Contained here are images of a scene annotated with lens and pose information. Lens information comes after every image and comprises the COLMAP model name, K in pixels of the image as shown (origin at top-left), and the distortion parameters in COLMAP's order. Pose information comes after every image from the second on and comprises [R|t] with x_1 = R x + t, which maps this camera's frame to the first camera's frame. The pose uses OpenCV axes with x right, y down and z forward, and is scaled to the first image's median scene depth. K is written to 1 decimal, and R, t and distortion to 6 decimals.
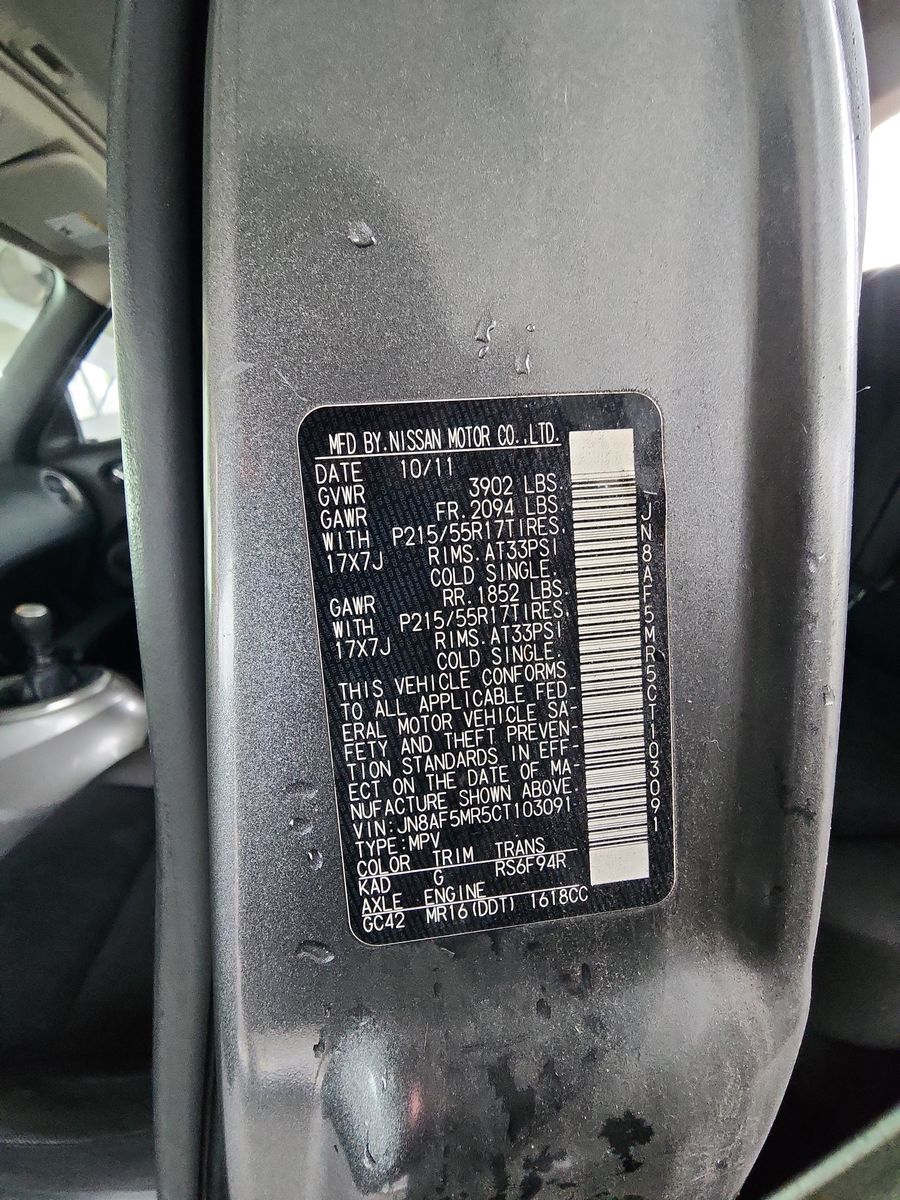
lens RADIAL K [[485.3, 0, 452.0], [0, 485.3, 595.2], [0, 0, 1]] dist [0.001841, -0.000720]
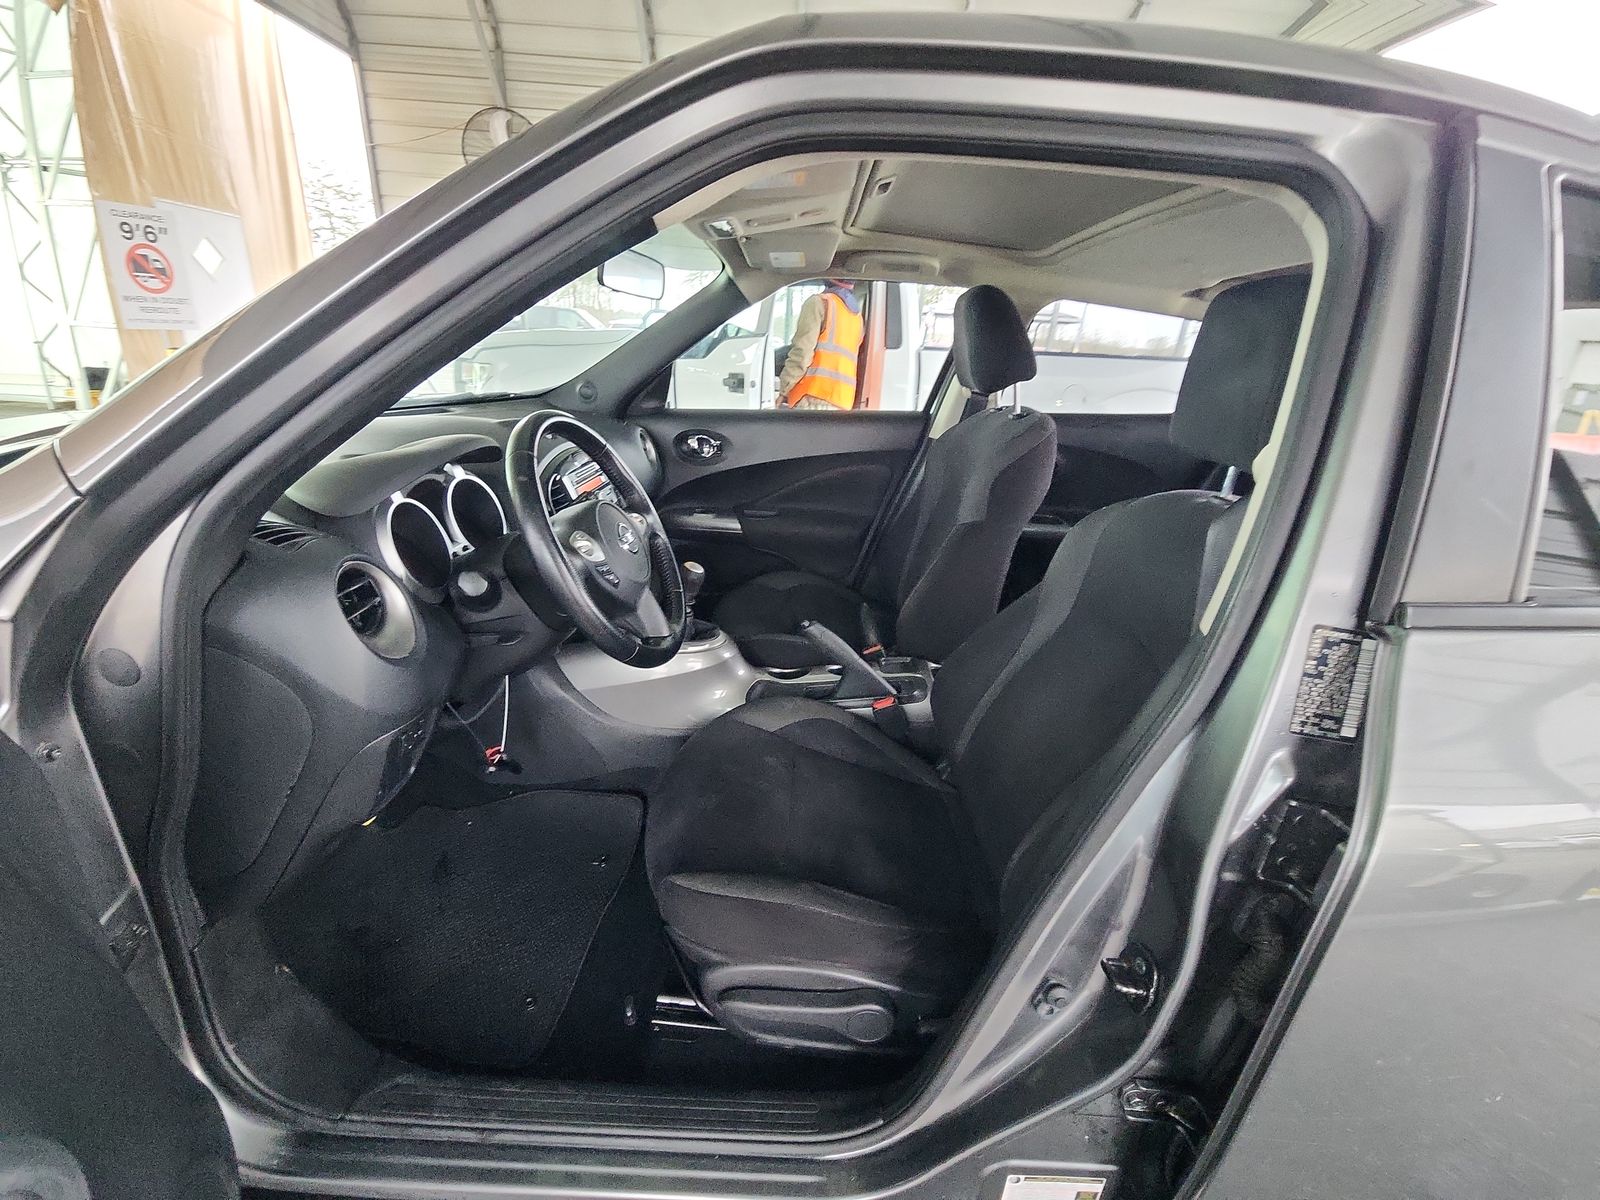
lens RADIAL K [[647.0, 0, 797.1], [0, 647.0, 602.6], [0, 0, 1]] dist [0.001841, -0.000720]
pose [[0.967912, 0.242814, -0.064707, -4.627190], [-0.244430, 0.969495, -0.018242, 0.770006], [0.058303, 0.033473, 0.997738, -5.473429]]
